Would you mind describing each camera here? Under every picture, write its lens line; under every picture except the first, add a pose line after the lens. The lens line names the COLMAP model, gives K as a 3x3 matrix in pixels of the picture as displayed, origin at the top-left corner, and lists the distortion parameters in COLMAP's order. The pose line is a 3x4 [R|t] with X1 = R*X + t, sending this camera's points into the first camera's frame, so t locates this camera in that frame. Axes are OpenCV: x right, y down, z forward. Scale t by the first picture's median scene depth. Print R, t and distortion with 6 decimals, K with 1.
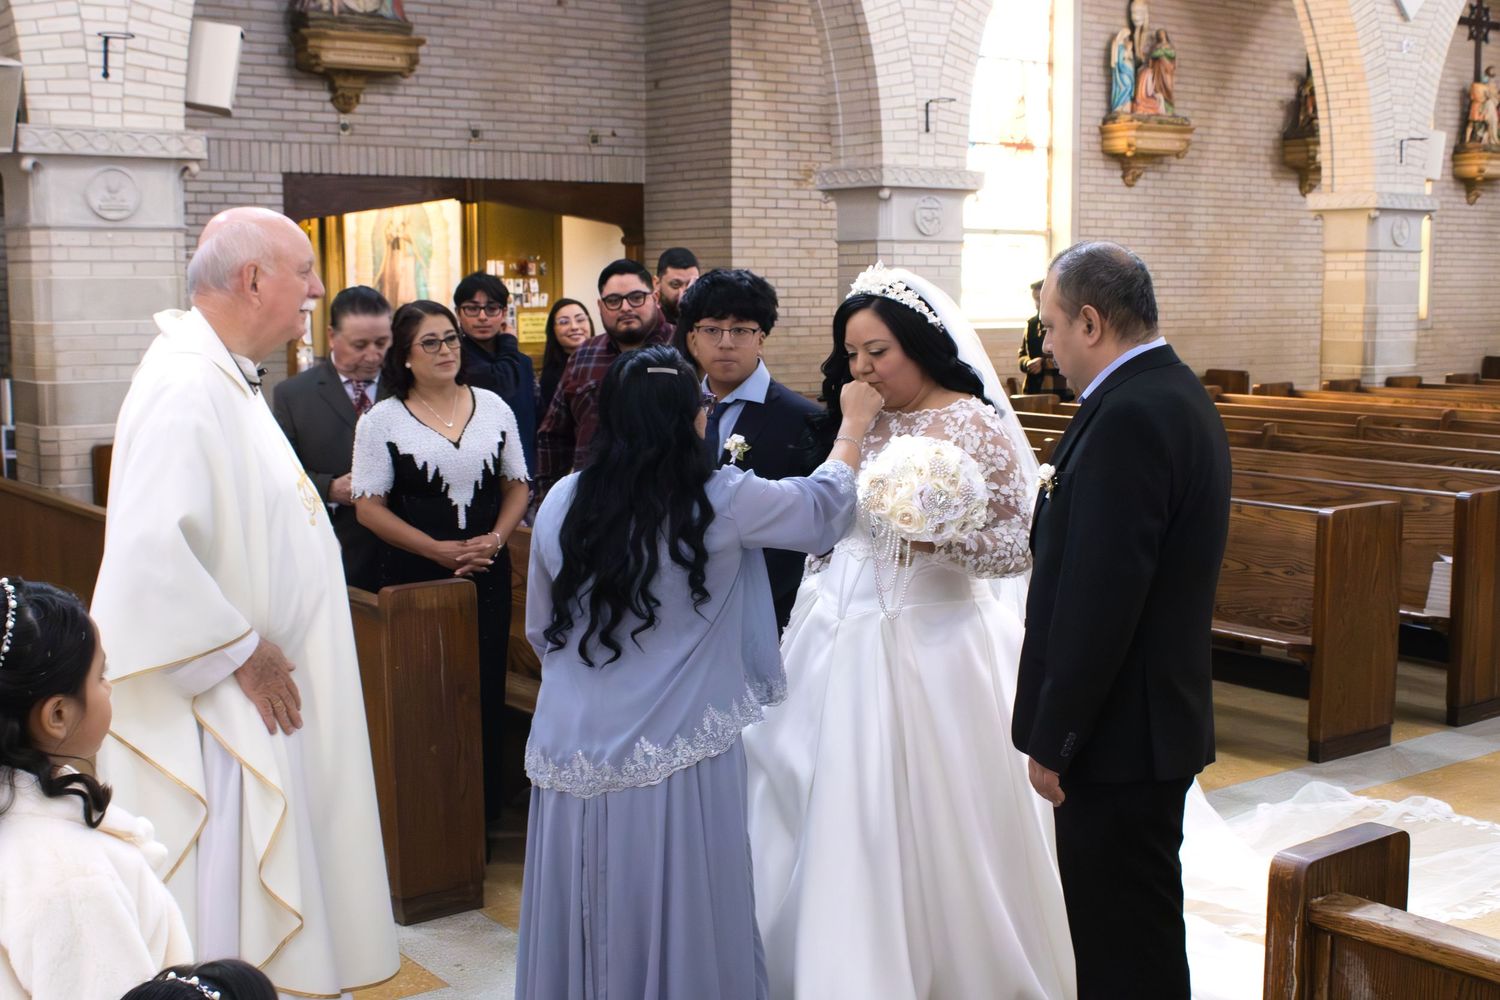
lens RADIAL K [[1834.0, 0, 750.6], [0, 1834.0, 494.8], [0, 0, 1]] dist [-0.065483, 0.000000]
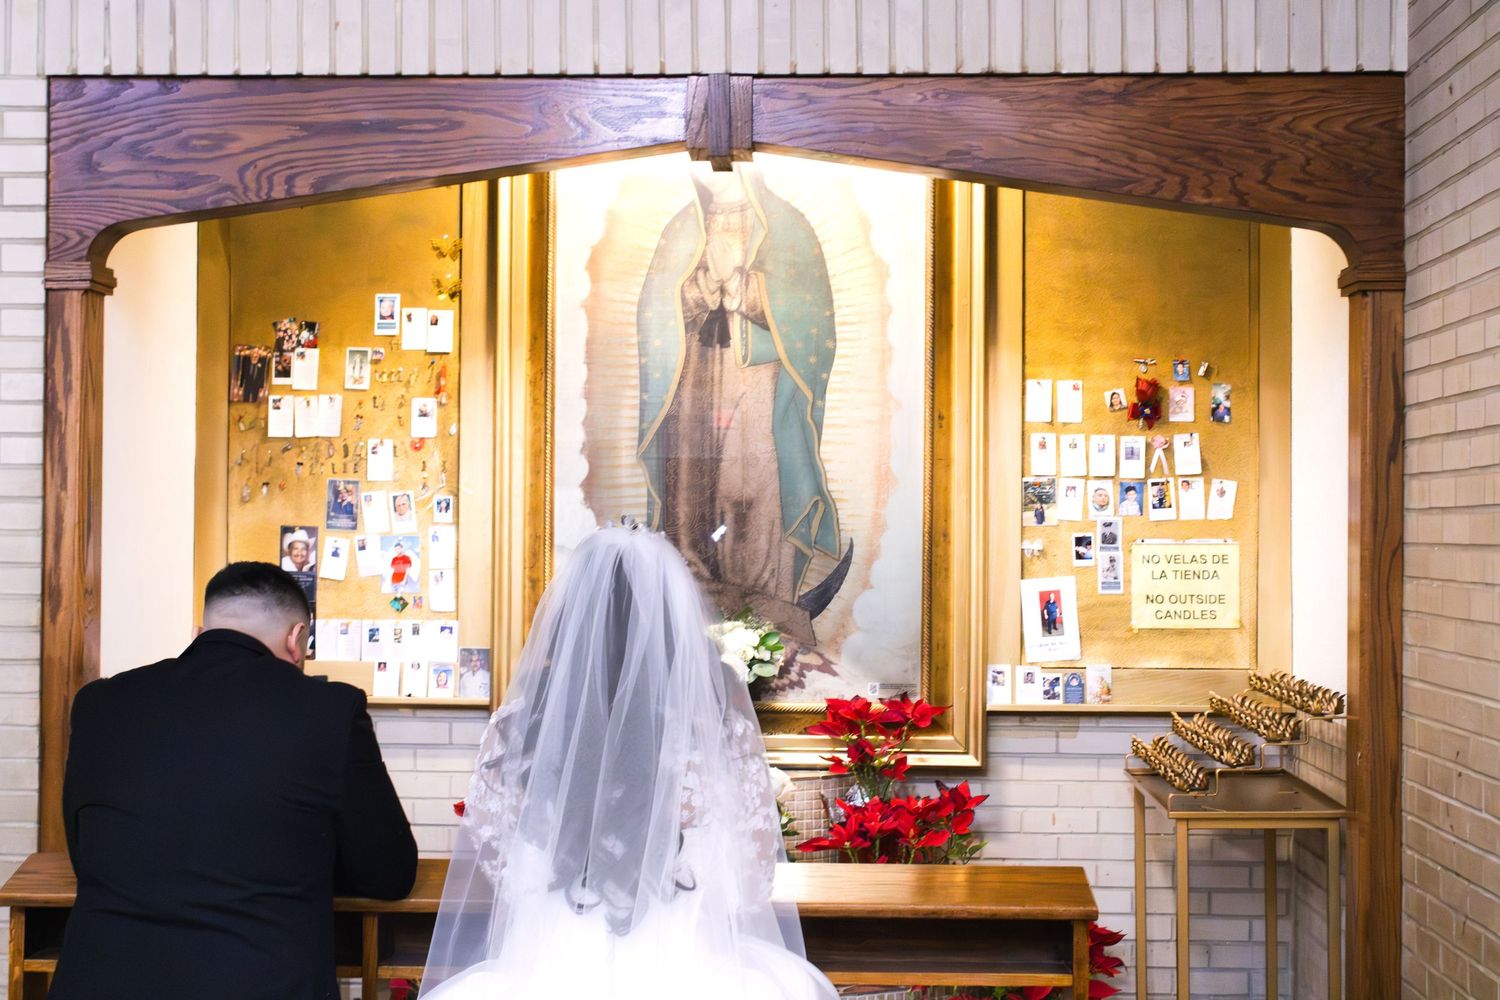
lens RADIAL K [[2342.1, 0, 749.0], [0, 2342.1, 501.1], [0, 0, 1]] dist [0.034511, 0.000000]
pose [[0.767268, -0.001603, -0.641325, 0.092176], [-0.079808, 0.991985, -0.097961, -0.063302], [0.636342, 0.126345, 0.760990, 0.677057]]
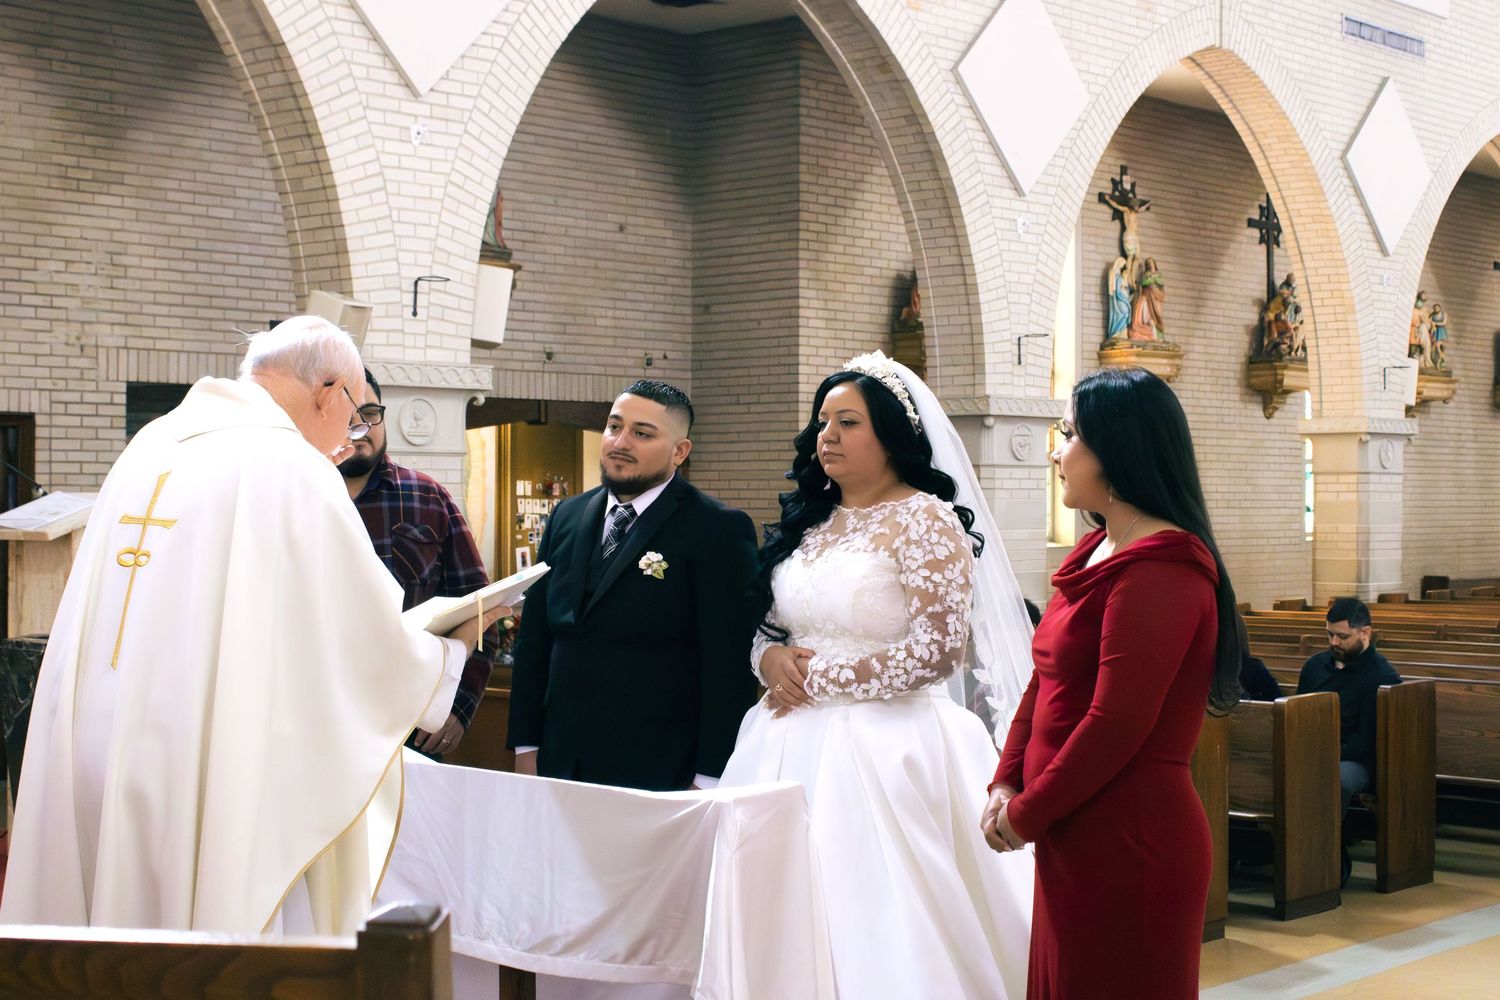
lens RADIAL K [[2240.1, 0, 749.8], [0, 2240.1, 503.3], [0, 0, 1]] dist [-0.071774, 0.000000]
pose [[0.986851, 0.002146, 0.161620, -0.223427], [0.016328, 0.993473, -0.112892, 0.022724], [-0.160808, 0.114047, 0.980375, -0.204957]]
